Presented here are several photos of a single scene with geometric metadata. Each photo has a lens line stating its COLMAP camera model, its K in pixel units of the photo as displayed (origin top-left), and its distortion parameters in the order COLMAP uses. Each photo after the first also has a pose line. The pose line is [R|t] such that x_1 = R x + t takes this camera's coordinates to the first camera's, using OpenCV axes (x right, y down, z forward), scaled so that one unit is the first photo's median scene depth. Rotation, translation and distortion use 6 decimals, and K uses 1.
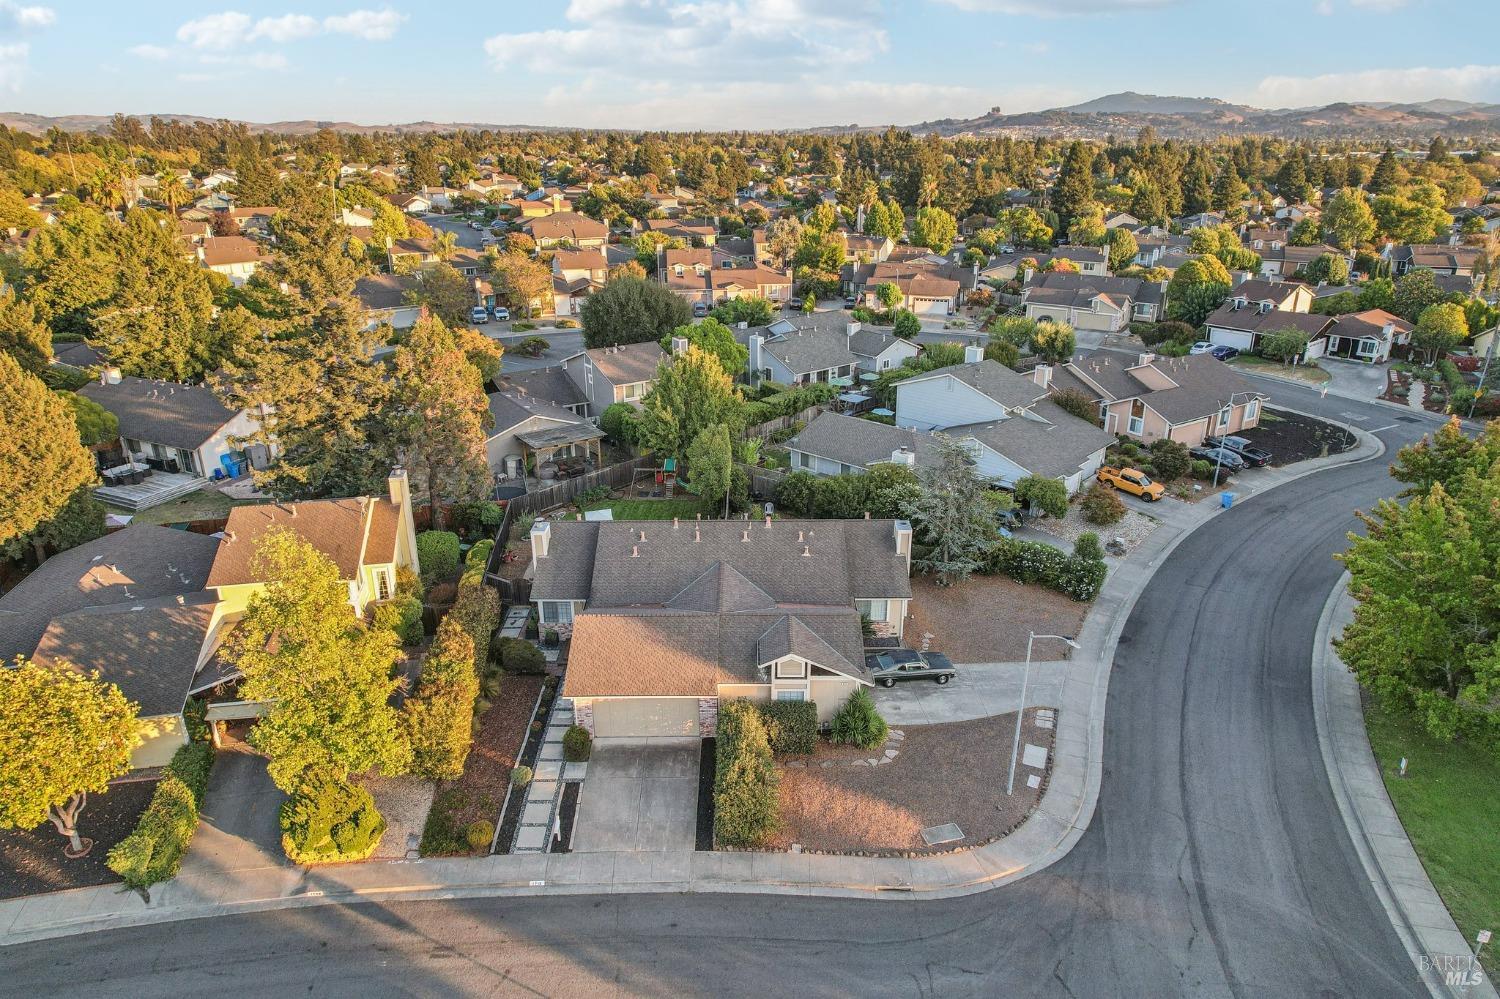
lens RADIAL K [[970.1, 0, 756.3], [0, 970.1, 500.1], [0, 0, 1]] dist [-0.082262, 0.078627]
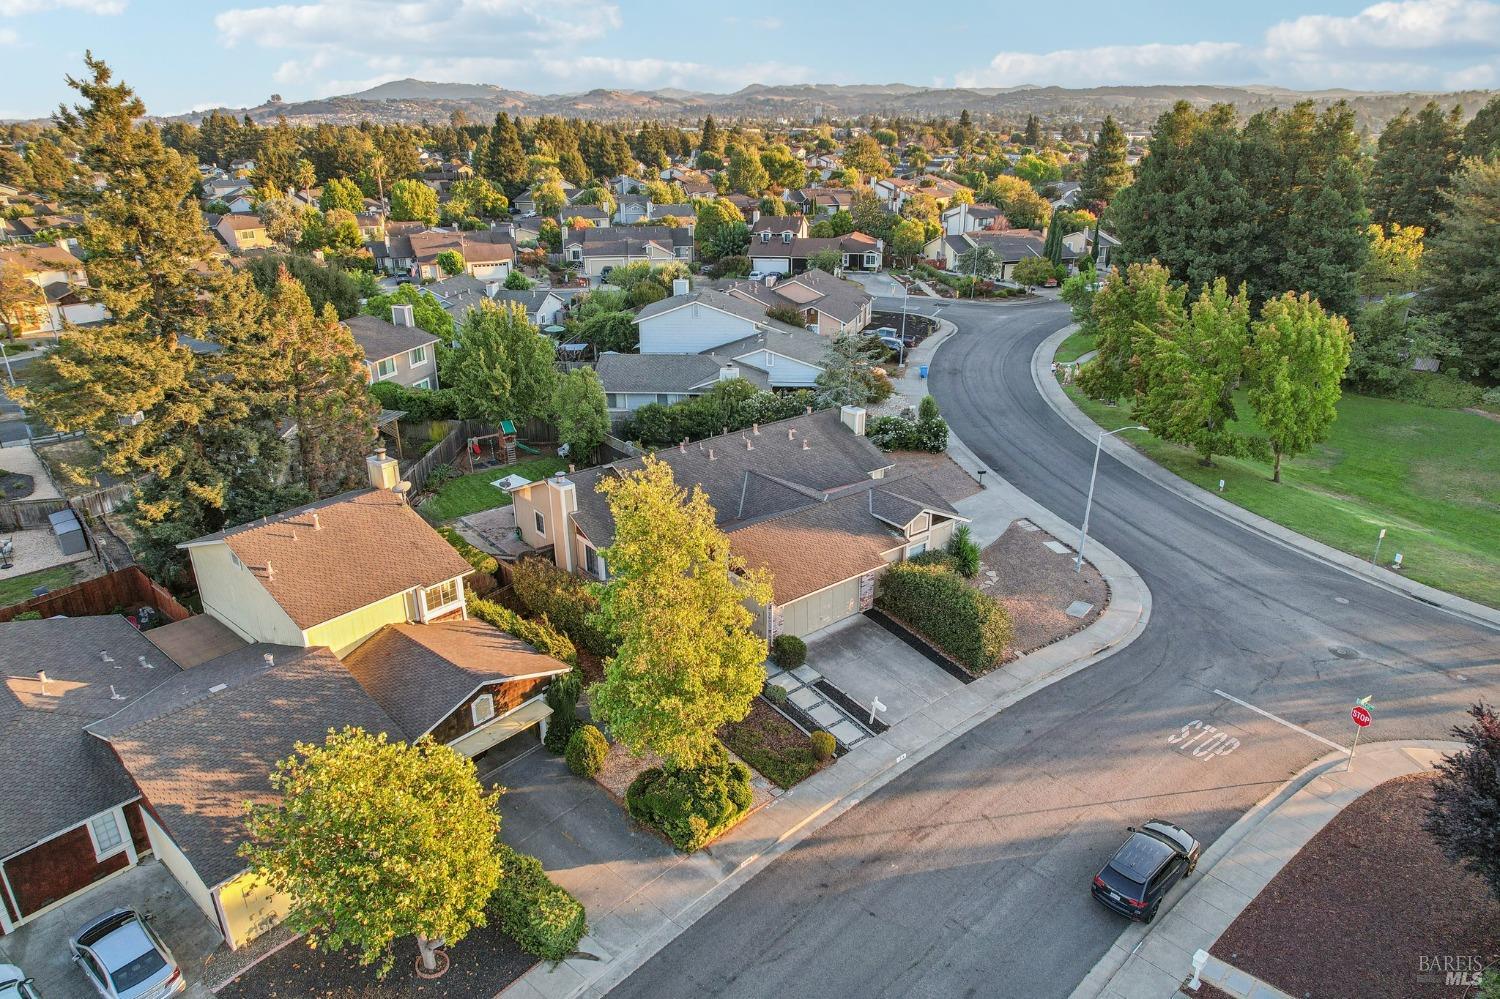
lens RADIAL K [[969.1, 0, 754.1], [0, 969.1, 495.6], [0, 0, 1]] dist [-0.061011, 0.040552]
pose [[0.784651, -0.230905, 0.575331, -0.744625], [0.226895, 0.970619, 0.080107, 0.010621], [-0.576924, 0.067683, 0.813988, 0.202553]]
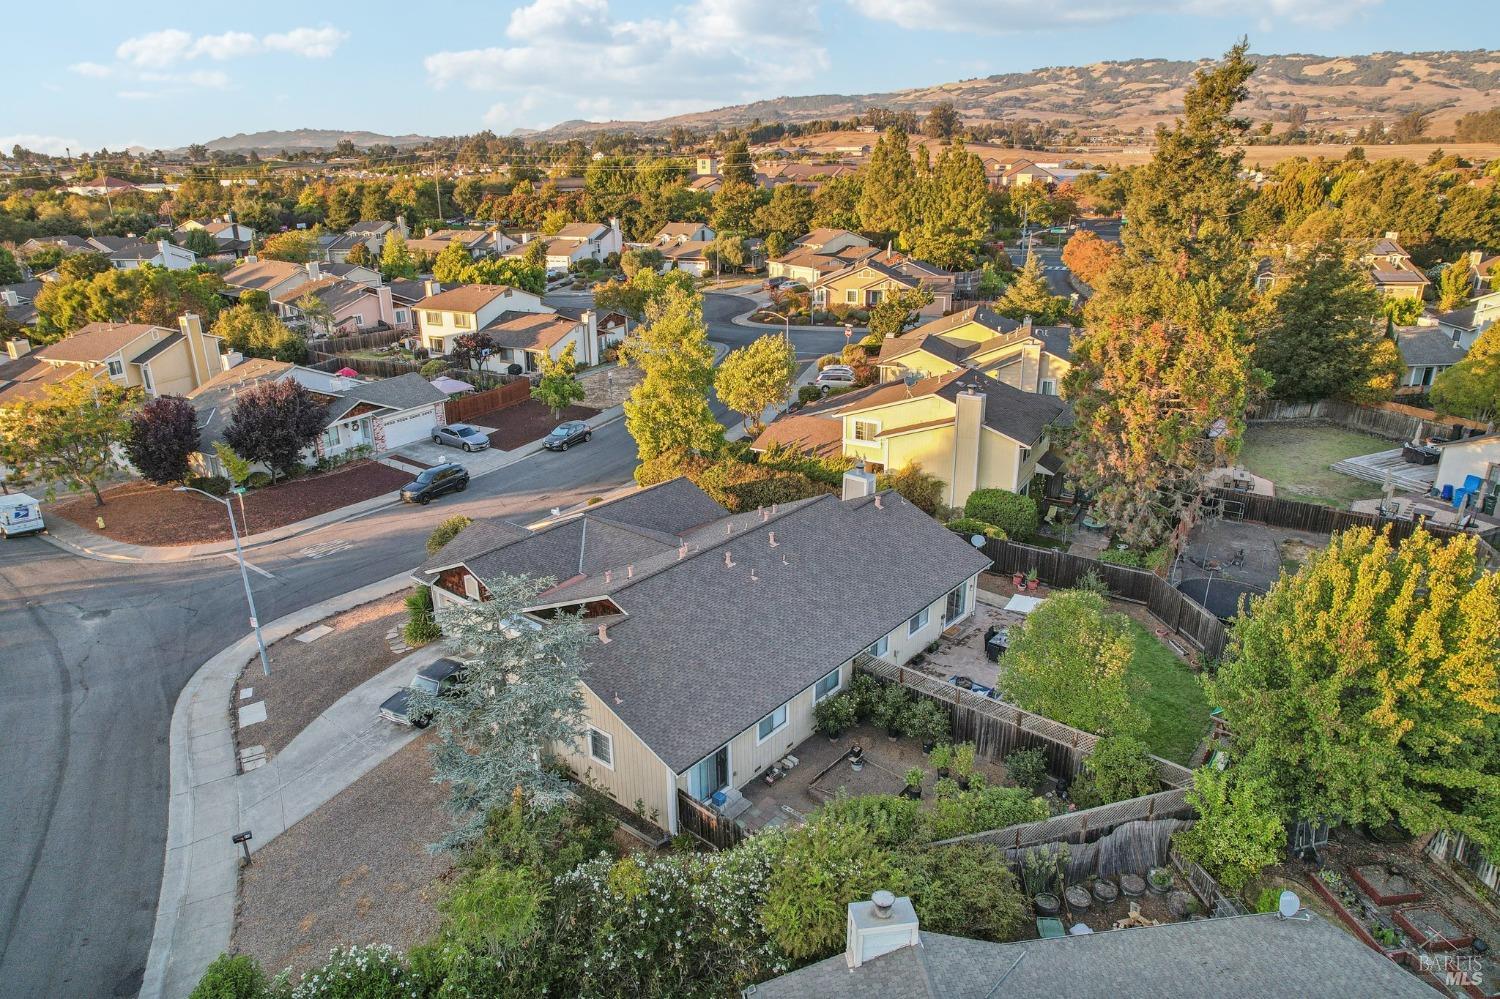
lens RADIAL K [[970.1, 0, 756.3], [0, 970.1, 500.1], [0, 0, 1]] dist [-0.082262, 0.078627]
pose [[-0.642234, 0.263592, -0.719760, 0.582439], [-0.273539, 0.798368, 0.536456, -0.495085], [0.716039, 0.541413, -0.440636, 1.643877]]
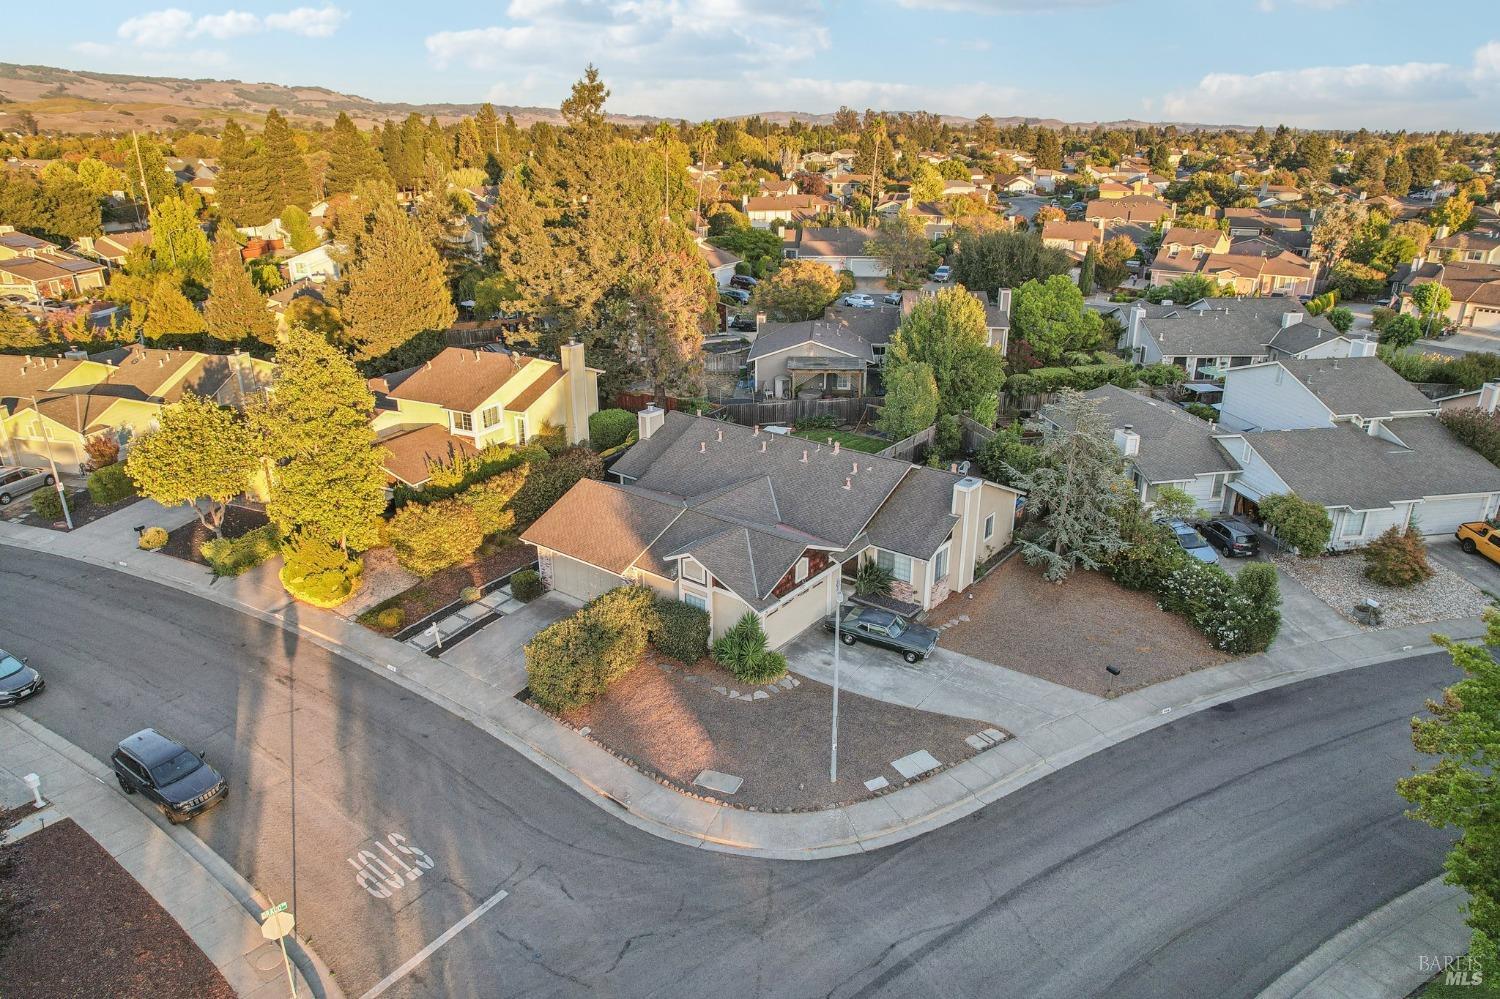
lens RADIAL K [[969.1, 0, 754.1], [0, 969.1, 495.6], [0, 0, 1]] dist [-0.061011, 0.040552]
pose [[0.786004, 0.217705, -0.578621, 0.611366], [-0.219438, 0.973247, 0.068096, 0.026119], [0.577966, 0.073448, 0.812749, 0.263308]]
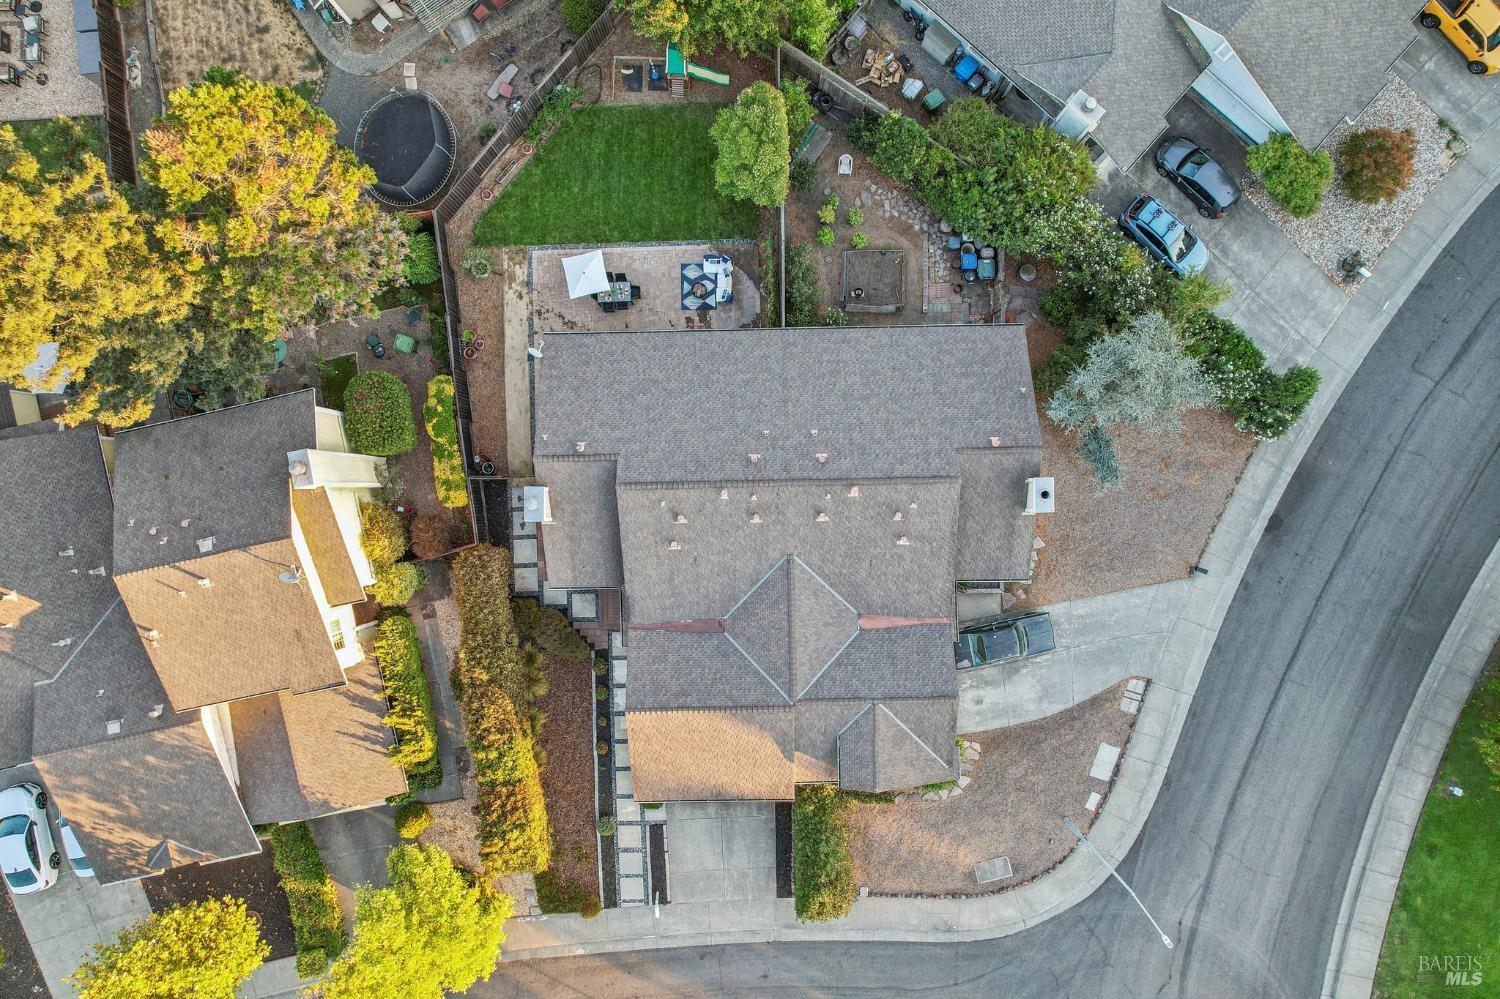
lens RADIAL K [[970.1, 0, 756.3], [0, 970.1, 500.1], [0, 0, 1]] dist [-0.082262, 0.078627]
pose [[0.999943, -0.010625, -0.001235, -0.072755], [0.004920, 0.354260, 0.935134, -0.787938], [-0.009498, -0.935087, 0.354292, 0.923803]]
